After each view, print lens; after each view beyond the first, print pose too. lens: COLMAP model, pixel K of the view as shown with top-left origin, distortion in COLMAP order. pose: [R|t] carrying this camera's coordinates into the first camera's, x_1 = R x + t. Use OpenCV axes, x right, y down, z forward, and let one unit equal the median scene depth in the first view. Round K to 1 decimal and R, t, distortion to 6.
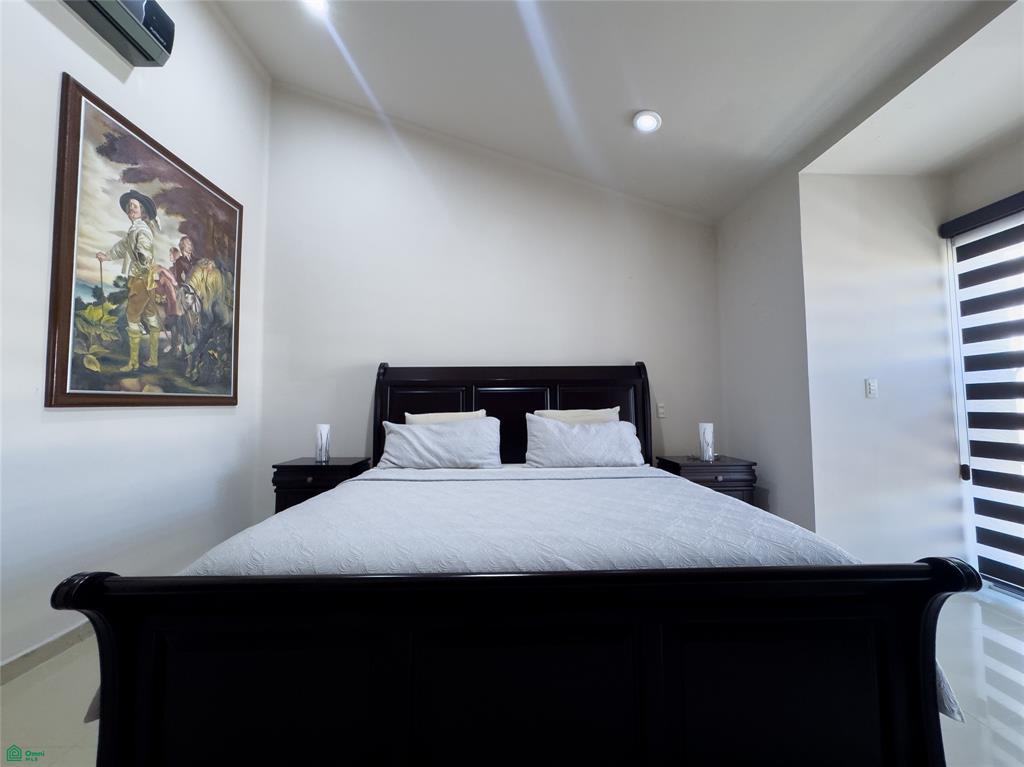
lens RADIAL K [[409.5, 0, 507.5], [0, 409.5, 383.9], [0, 0, 1]] dist [-0.000991, -0.000615]
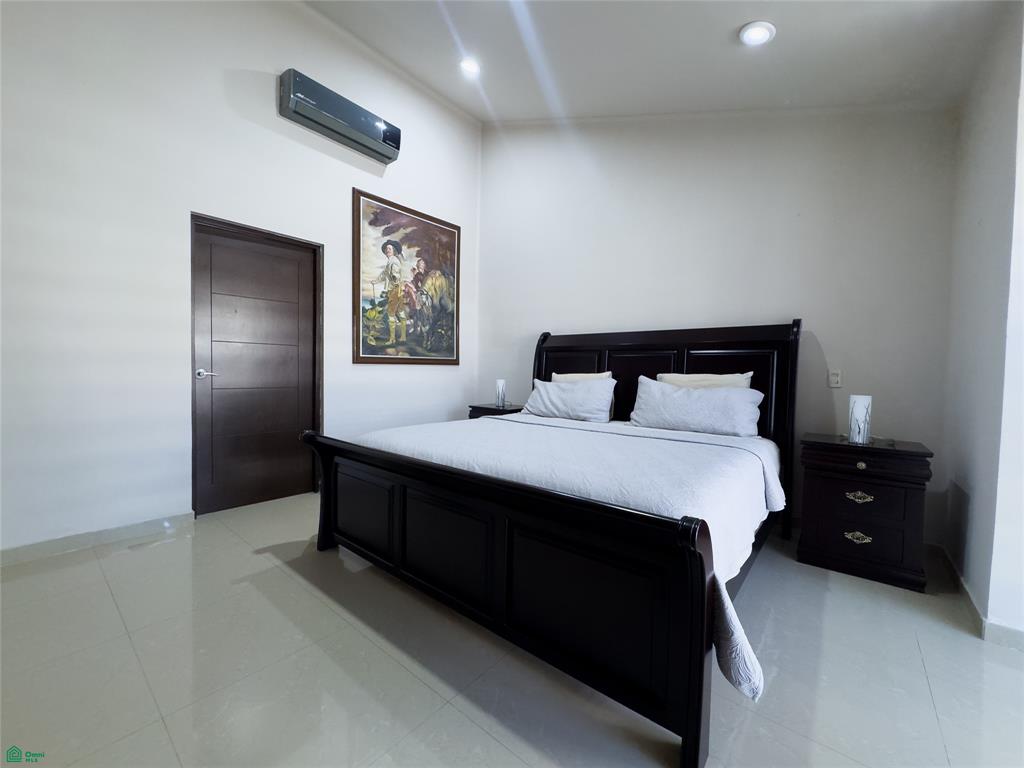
lens RADIAL K [[409.5, 0, 512.7], [0, 409.5, 384.0], [0, 0, 1]] dist [-0.000991, -0.000615]
pose [[0.760217, 0.042352, -0.648288, 0.523730], [0.014526, 0.996515, 0.082136, 0.001759], [0.649507, -0.071858, 0.756952, -0.014916]]
